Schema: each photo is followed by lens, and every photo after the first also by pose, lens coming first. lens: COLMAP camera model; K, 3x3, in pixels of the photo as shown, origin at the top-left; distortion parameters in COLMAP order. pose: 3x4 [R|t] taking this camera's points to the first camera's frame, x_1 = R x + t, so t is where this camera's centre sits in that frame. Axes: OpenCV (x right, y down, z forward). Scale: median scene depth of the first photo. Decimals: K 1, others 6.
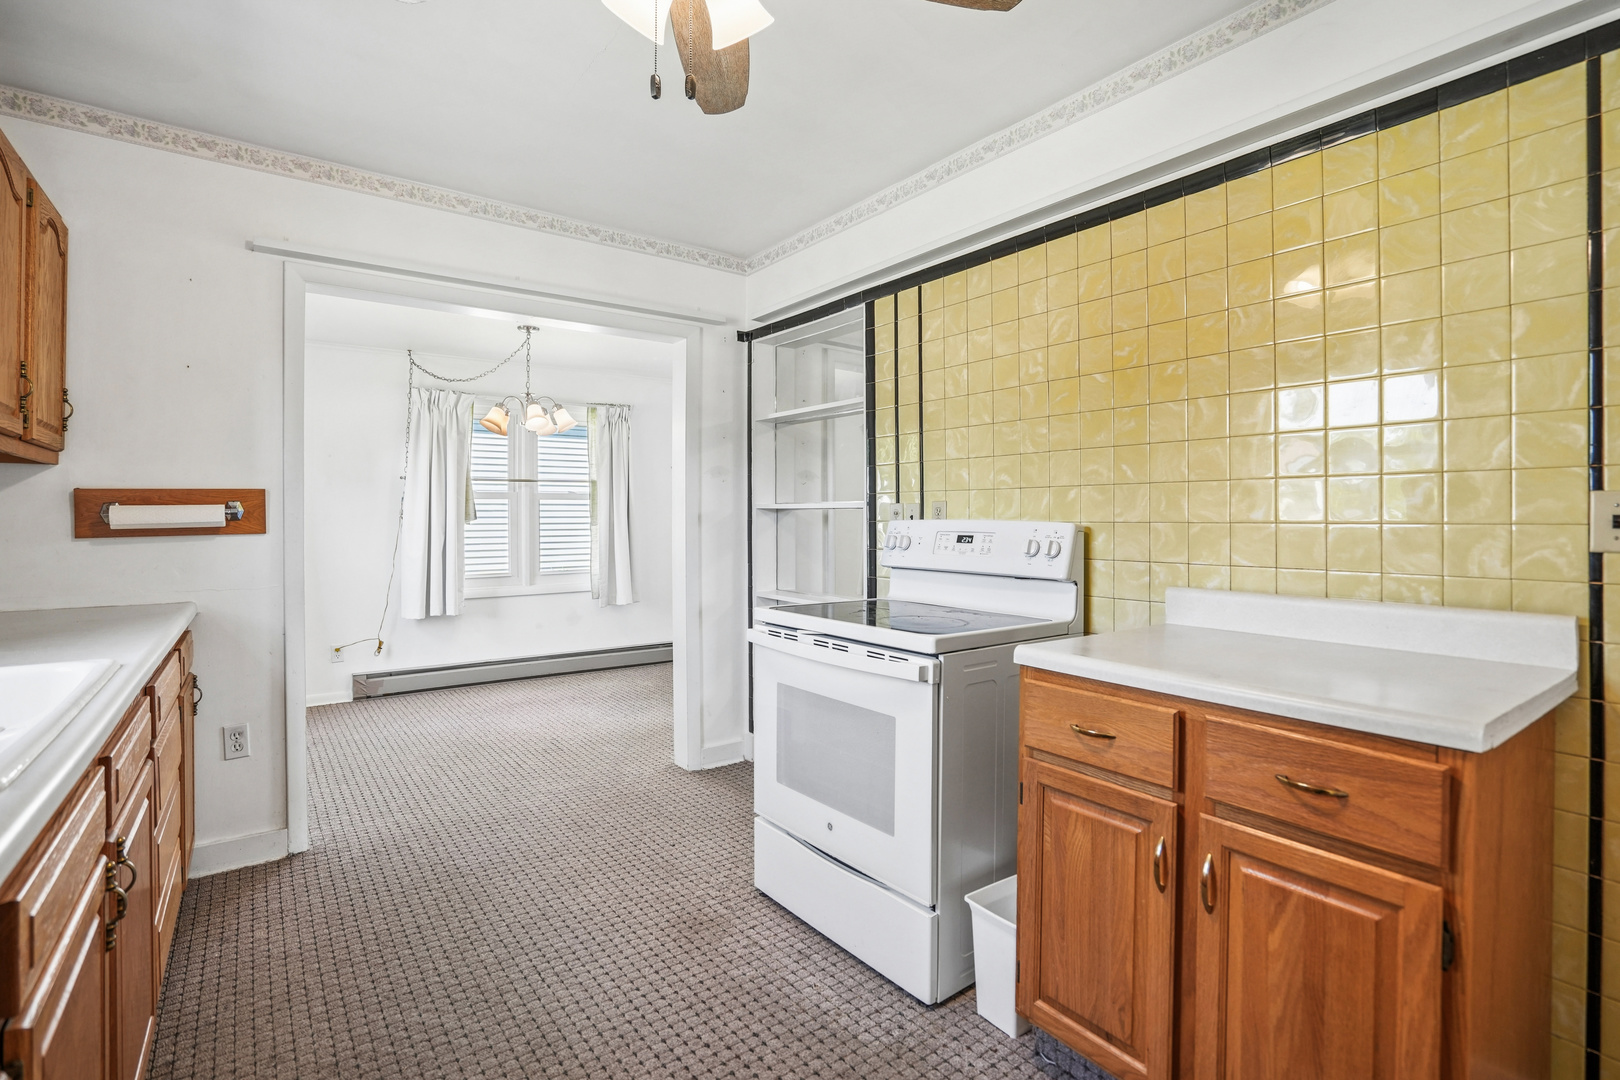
lens RADIAL K [[755.9, 0, 810.0], [0, 755.9, 517.0], [0, 0, 1]] dist [-0.046554, 0.016820]
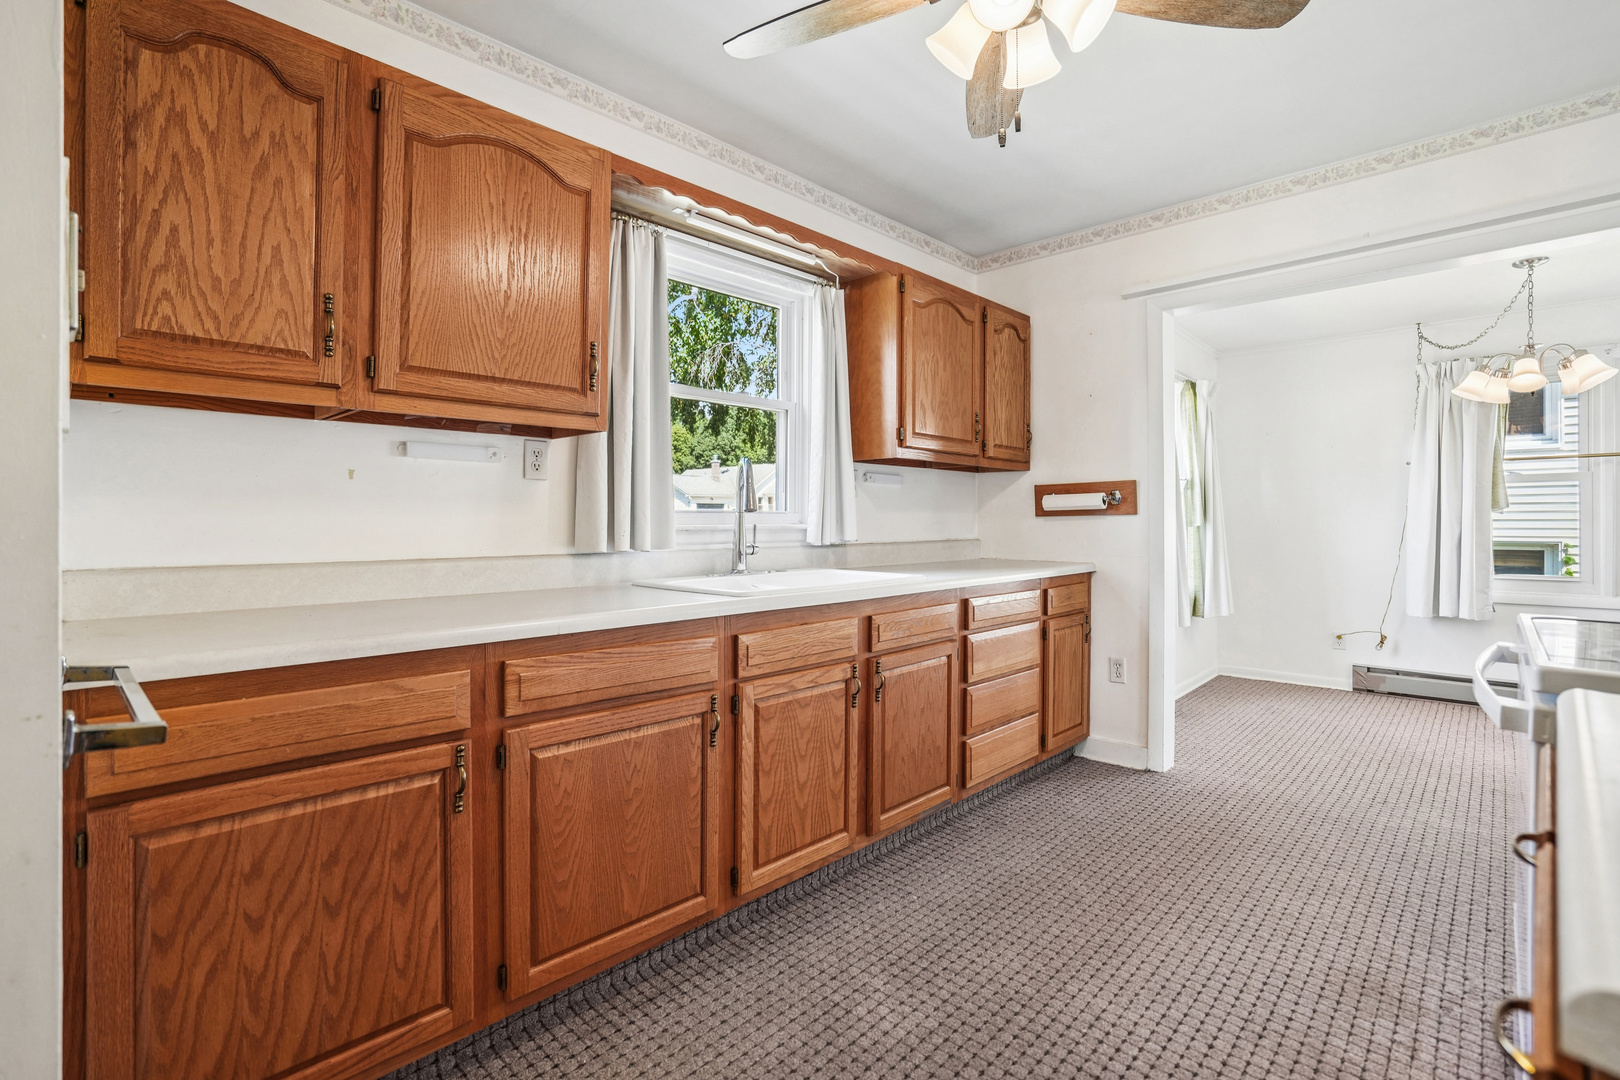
lens RADIAL K [[755.9, 0, 810.0], [0, 755.9, 517.0], [0, 0, 1]] dist [-0.046554, 0.016820]
pose [[0.153389, -0.003063, -0.988161, 0.460450], [0.002079, 0.999994, -0.002777, 0.028723], [0.988164, -0.001628, 0.153395, 0.232355]]
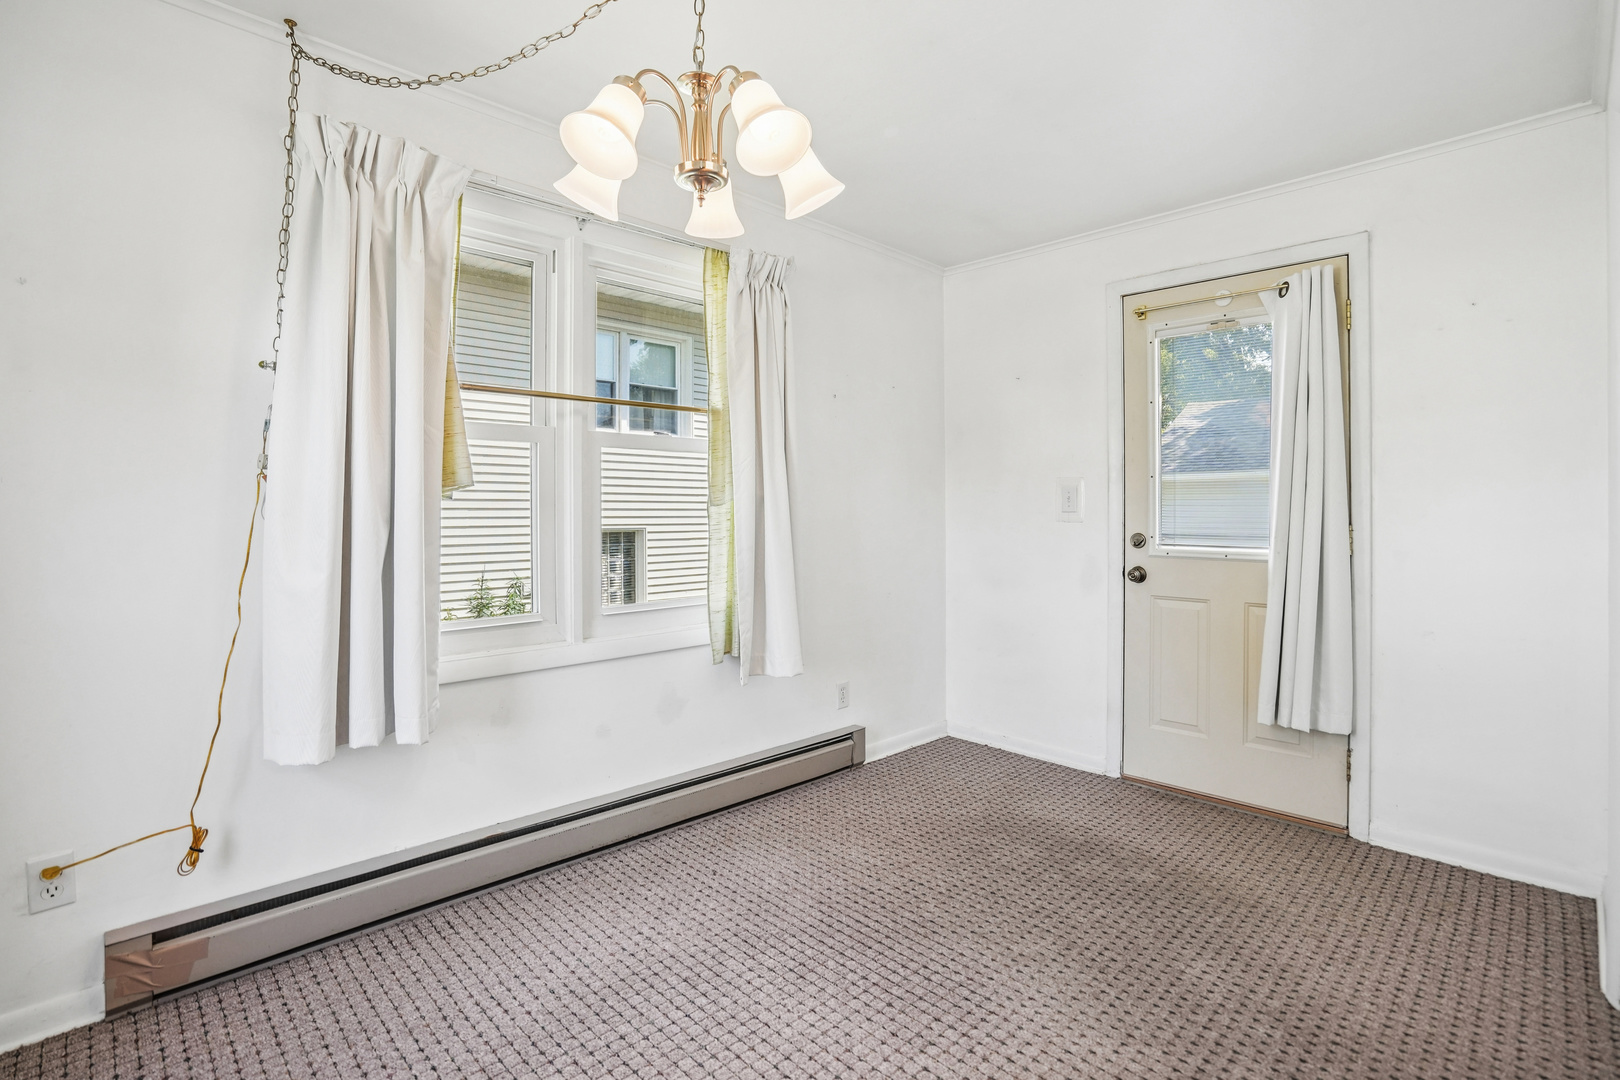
lens RADIAL K [[755.9, 0, 810.0], [0, 755.9, 517.0], [0, 0, 1]] dist [-0.046554, 0.016820]
pose [[0.994647, 0.006345, 0.103141, -0.606914], [-0.007142, 0.999947, 0.007357, 0.029673], [-0.103089, -0.008054, 0.994640, 1.163479]]
